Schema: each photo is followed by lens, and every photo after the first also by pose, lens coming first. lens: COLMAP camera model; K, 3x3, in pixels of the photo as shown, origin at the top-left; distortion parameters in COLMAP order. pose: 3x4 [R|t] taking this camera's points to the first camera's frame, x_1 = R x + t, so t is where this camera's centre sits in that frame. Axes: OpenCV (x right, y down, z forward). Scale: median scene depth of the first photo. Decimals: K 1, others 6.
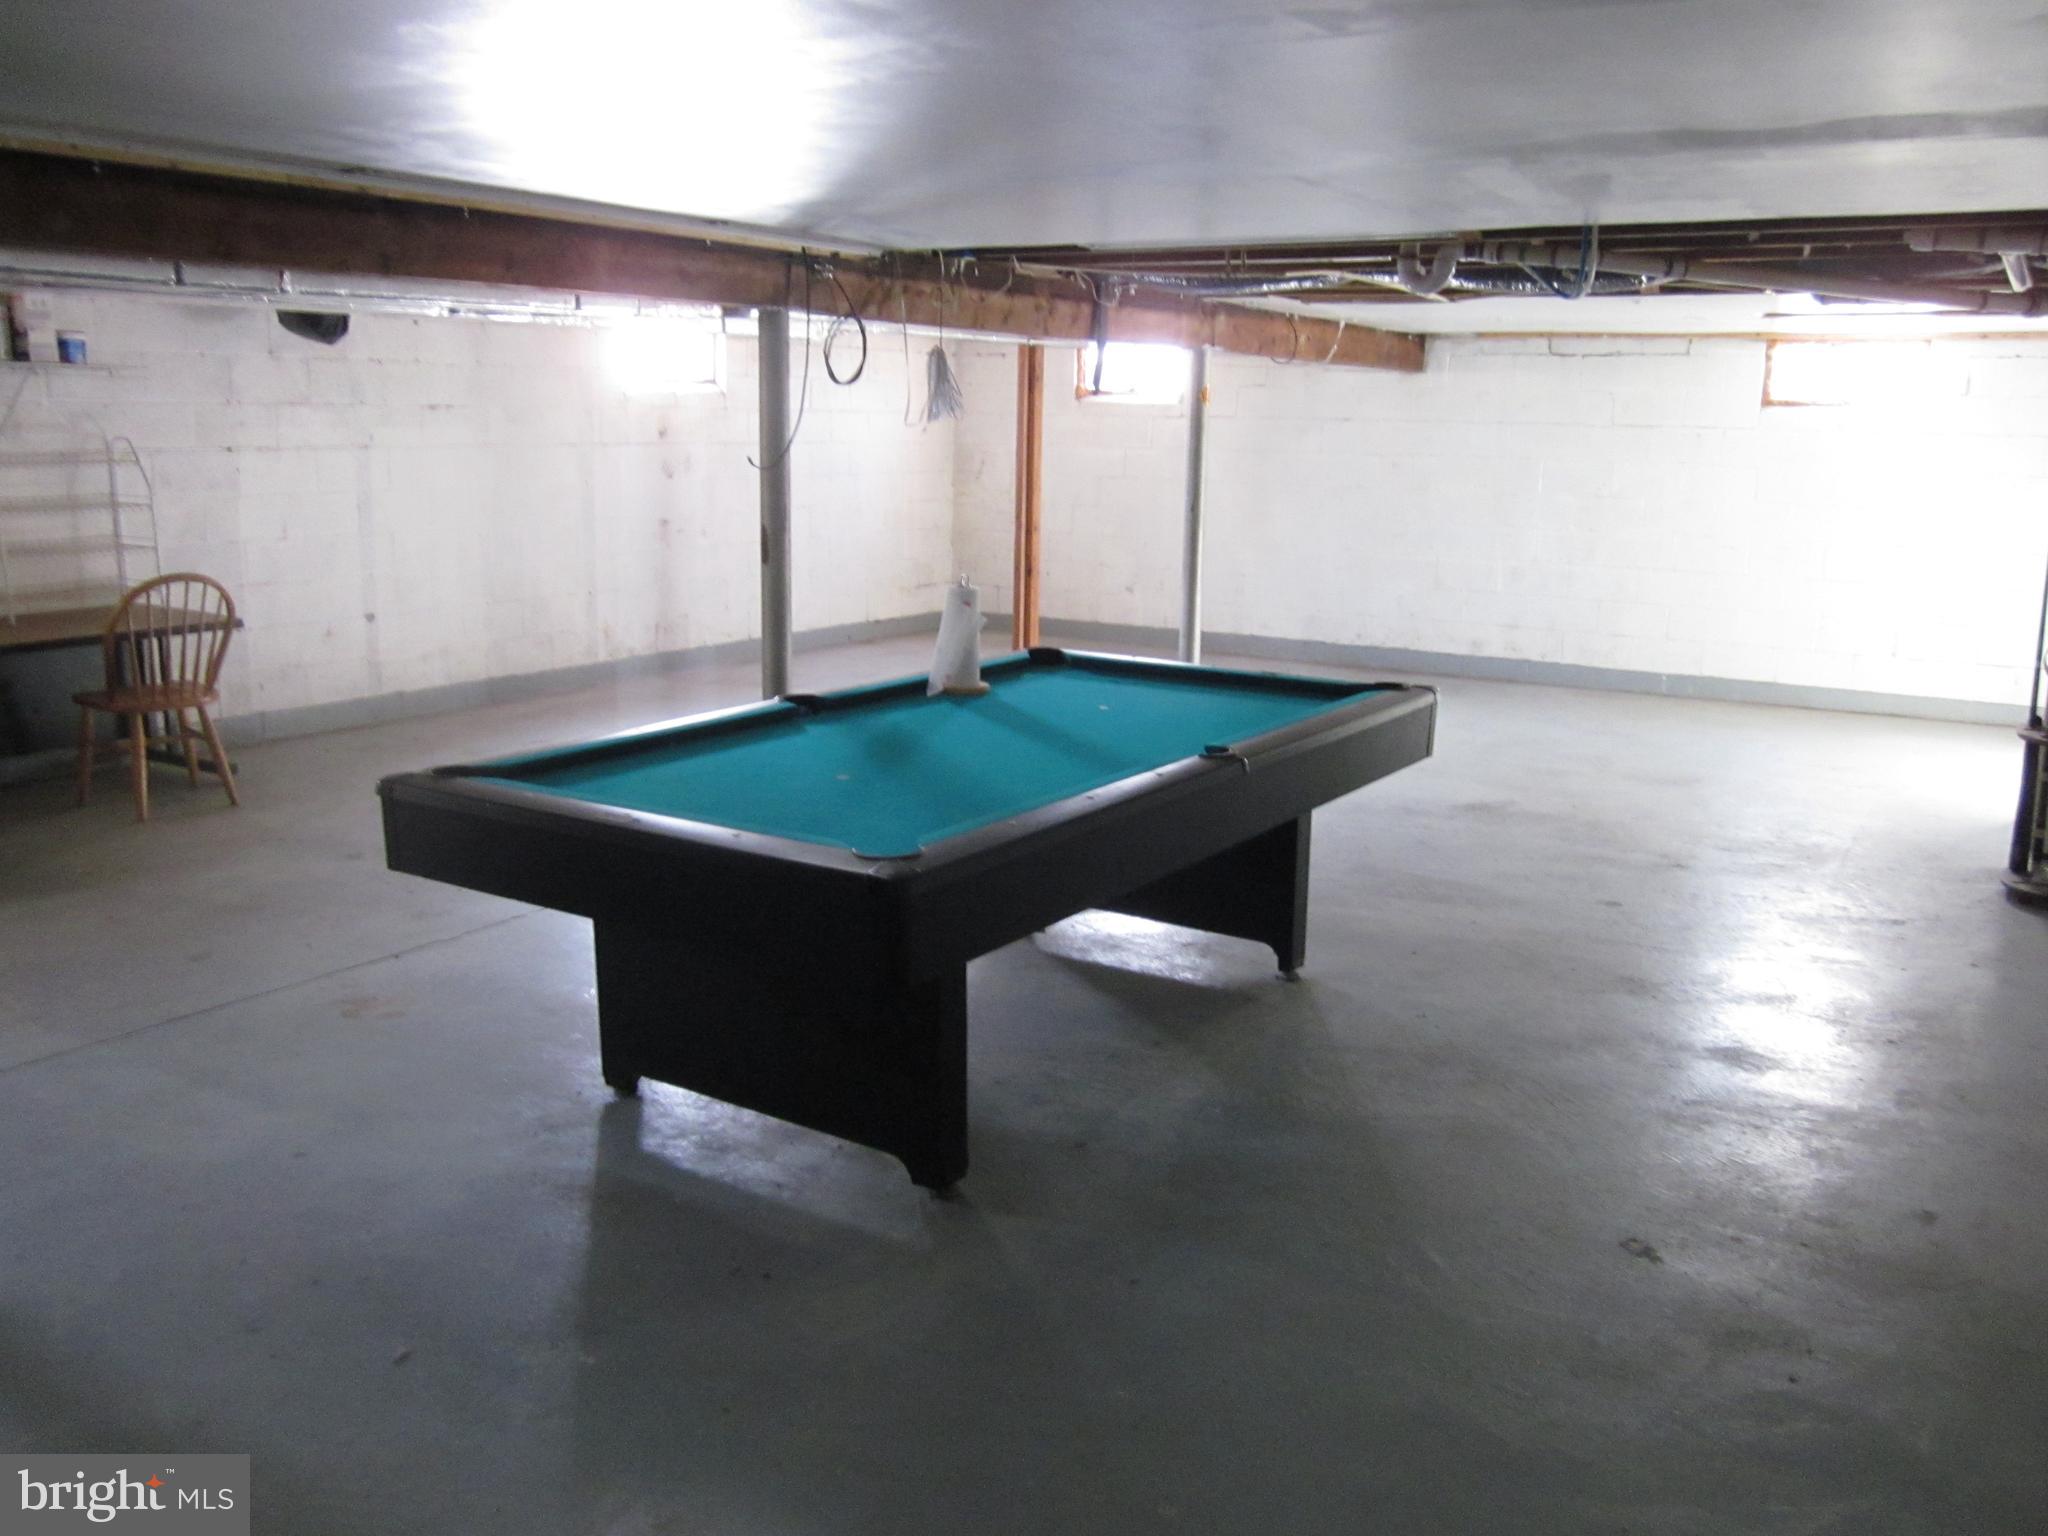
lens RADIAL K [[1693.6, 0, 1024.0], [0, 1693.6, 768.0], [0, 0, 1]] dist [-0.042892, 0.005737]
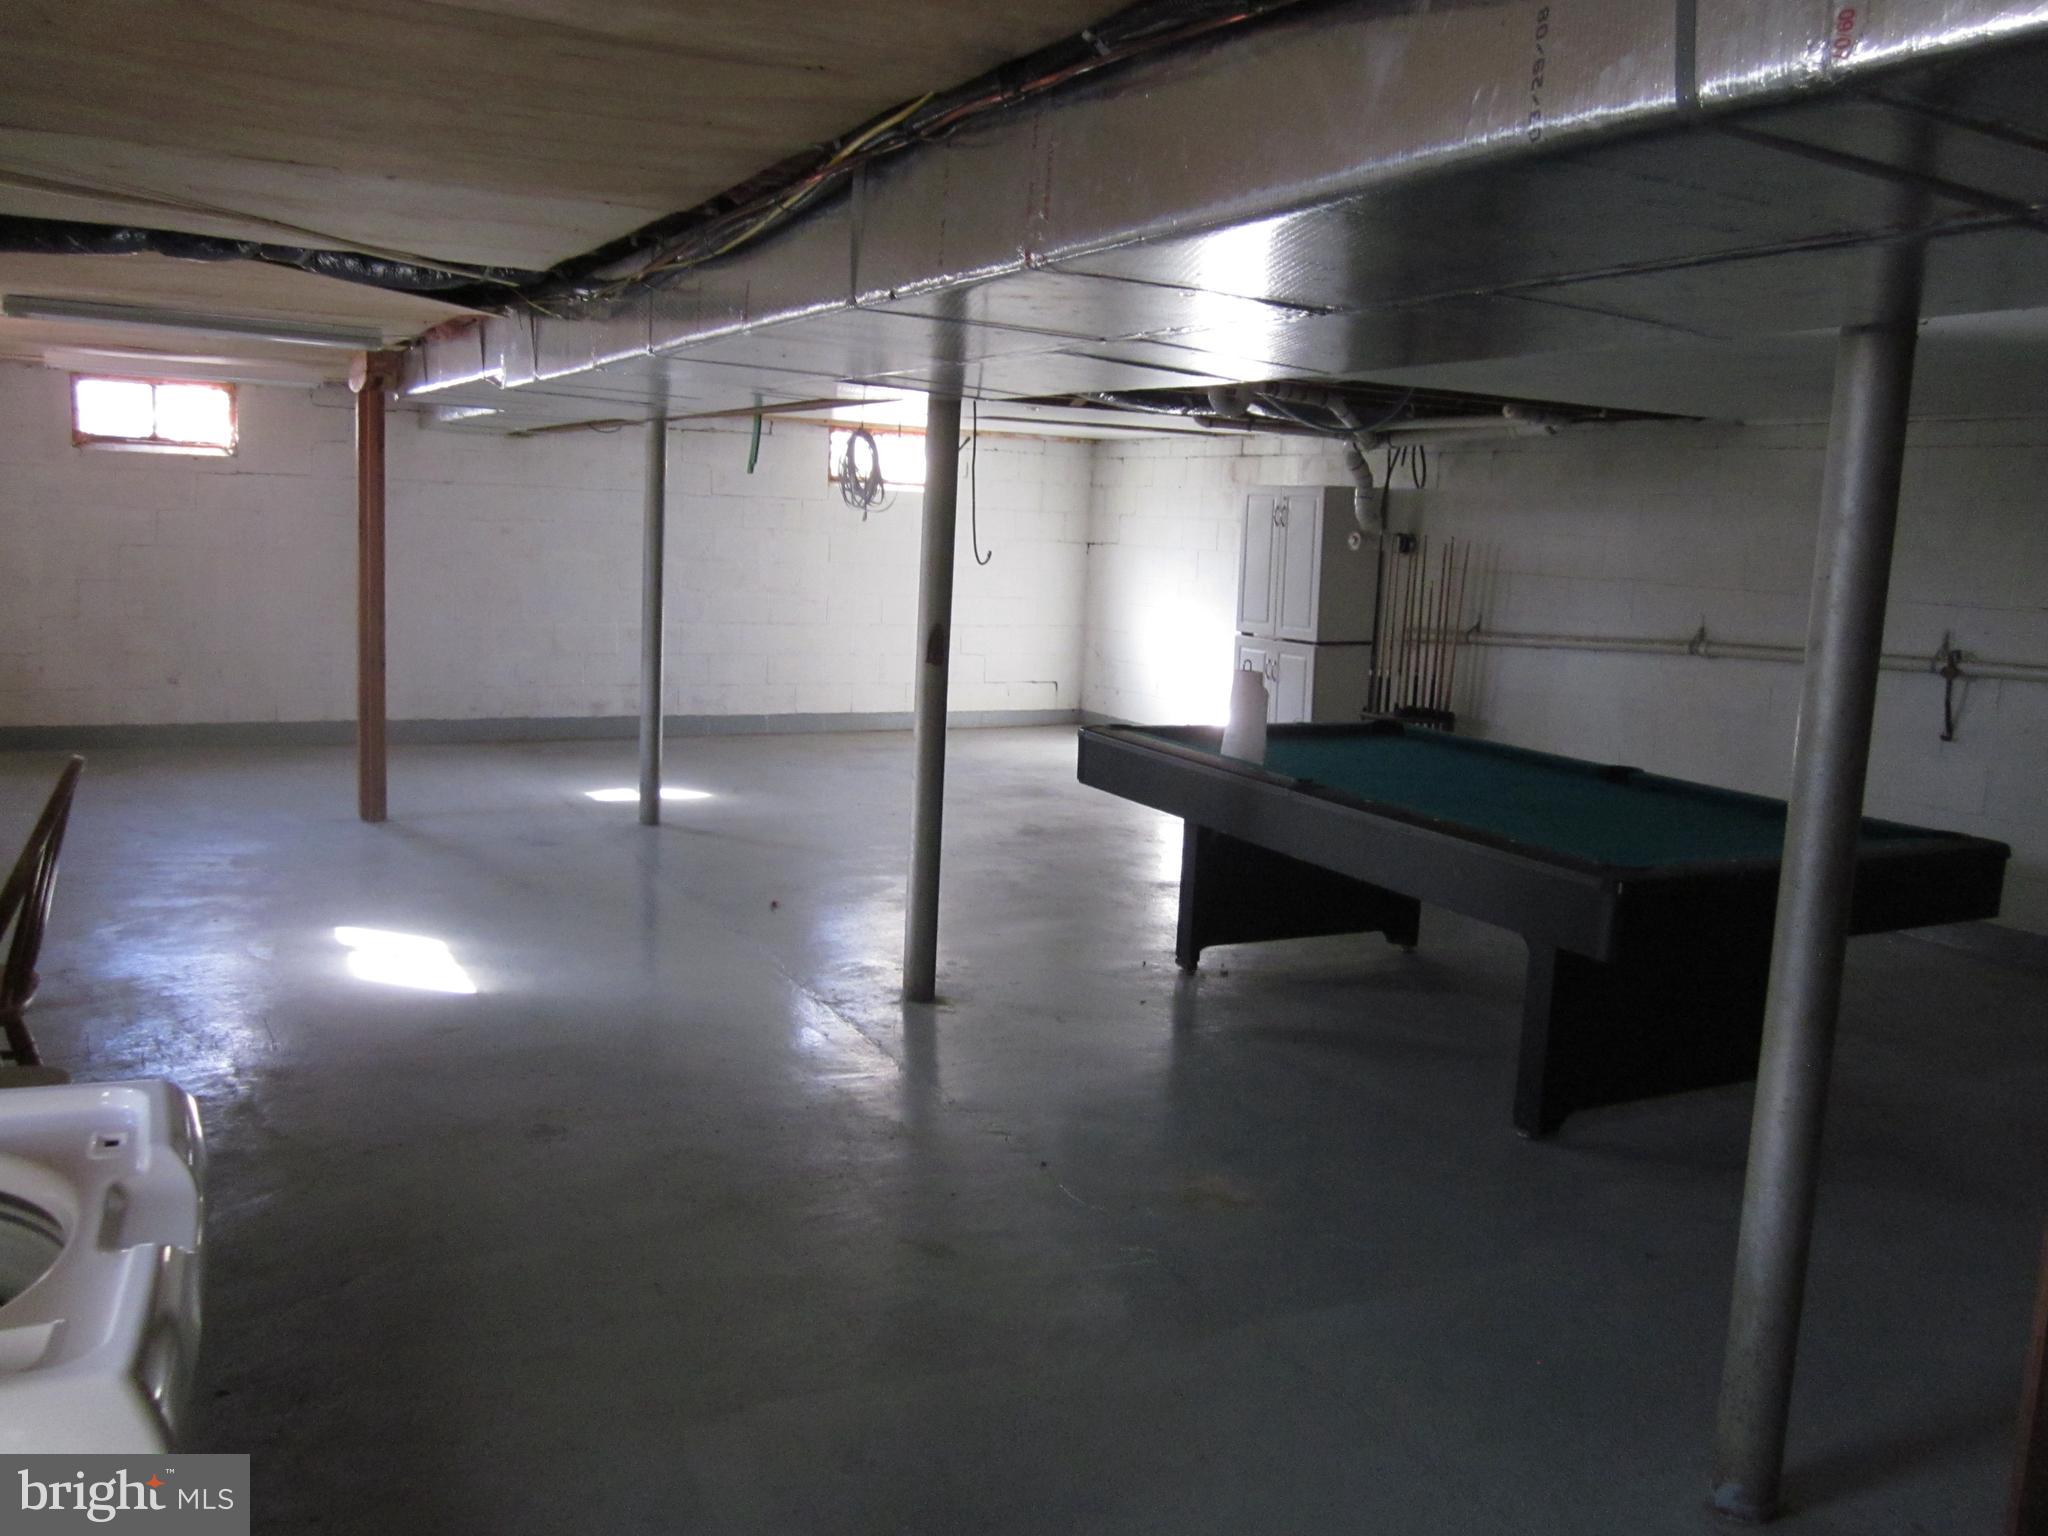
lens RADIAL K [[1693.6, 0, 1024.0], [0, 1693.6, 768.0], [0, 0, 1]] dist [-0.042892, 0.005737]
pose [[0.498325, -0.123702, 0.858120, -0.487135], [0.136914, 0.988578, 0.063000, -0.065621], [-0.856111, 0.086094, 0.509570, 0.265574]]
